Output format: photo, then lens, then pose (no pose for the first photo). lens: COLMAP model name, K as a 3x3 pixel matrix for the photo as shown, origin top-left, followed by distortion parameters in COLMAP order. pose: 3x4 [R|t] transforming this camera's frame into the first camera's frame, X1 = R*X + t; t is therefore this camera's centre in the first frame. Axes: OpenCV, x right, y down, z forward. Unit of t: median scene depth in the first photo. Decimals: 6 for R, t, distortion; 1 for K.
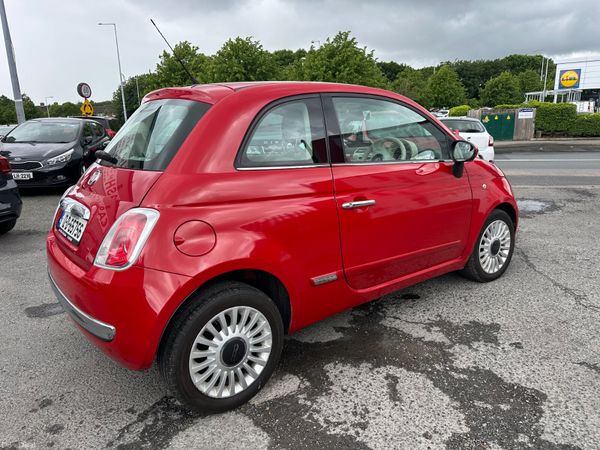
lens RADIAL K [[422.7, 0, 295.8], [0, 422.7, 230.1], [0, 0, 1]] dist [0.032118, -0.041860]
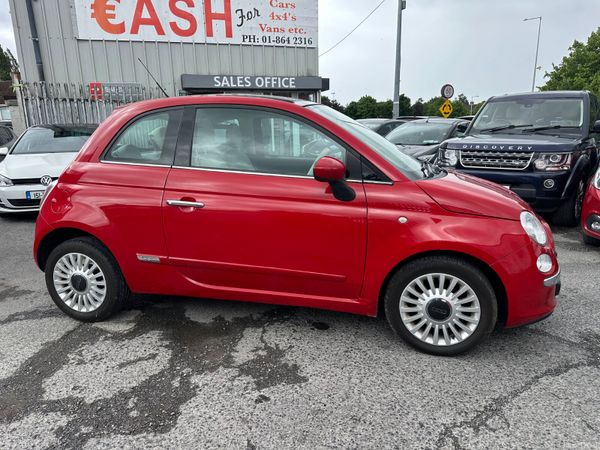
lens RADIAL K [[422.7, 0, 302.6], [0, 422.7, 226.7], [0, 0, 1]] dist [0.032118, -0.041860]
pose [[0.619711, 0.196231, -0.759902, 1.115247], [-0.197294, 0.976096, 0.091162, -0.152783], [0.759627, 0.093430, 0.643613, 0.473349]]
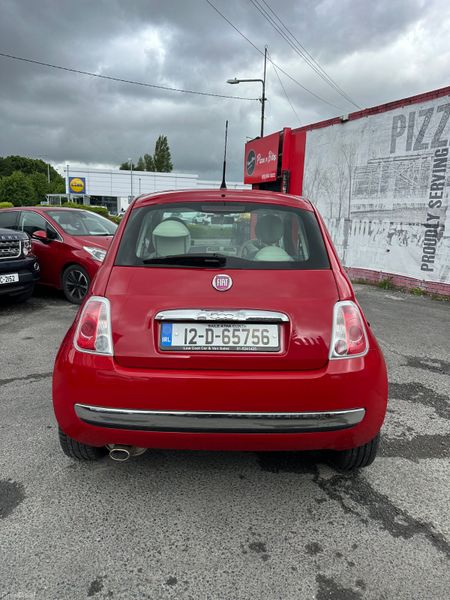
lens RADIAL K [[422.7, 0, 223.3], [0, 422.7, 304.5], [0, 0, 1]] dist [0.032118, -0.041860]
pose [[0.614079, -0.112913, 0.781126, -1.028244], [0.153790, 0.987861, 0.021895, -0.083114], [-0.774116, 0.106685, 0.623989, 0.391680]]
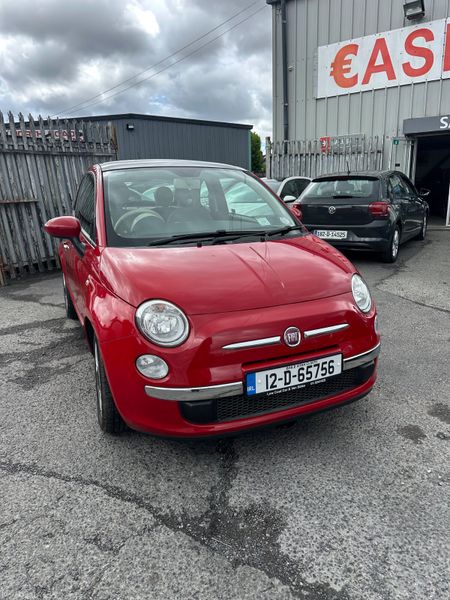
lens RADIAL K [[422.7, 0, 224.1], [0, 422.7, 296.0], [0, 0, 1]] dist [0.032118, -0.041860]
pose [[-0.240322, 0.280608, -0.929249, 1.372117], [-0.207576, 0.920305, 0.331590, -0.478183], [0.948239, 0.272578, -0.162922, 1.689970]]
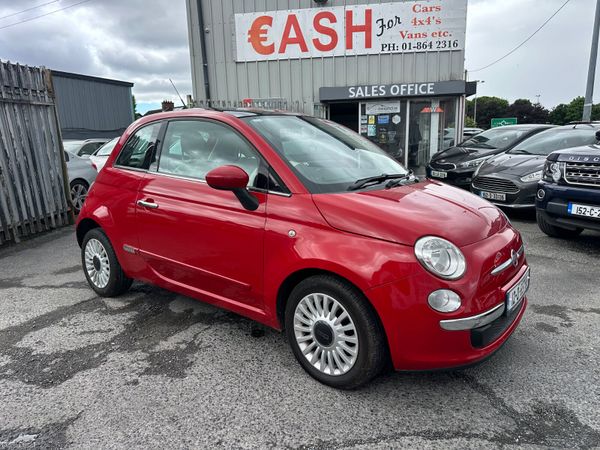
lens RADIAL K [[422.7, 0, 303.1], [0, 422.7, 228.1], [0, 0, 1]] dist [0.032118, -0.041860]
pose [[0.238949, 0.219180, -0.945972, 1.383137], [-0.227573, 0.959701, 0.164877, -0.287306], [0.943988, 0.175880, 0.279199, 1.006986]]
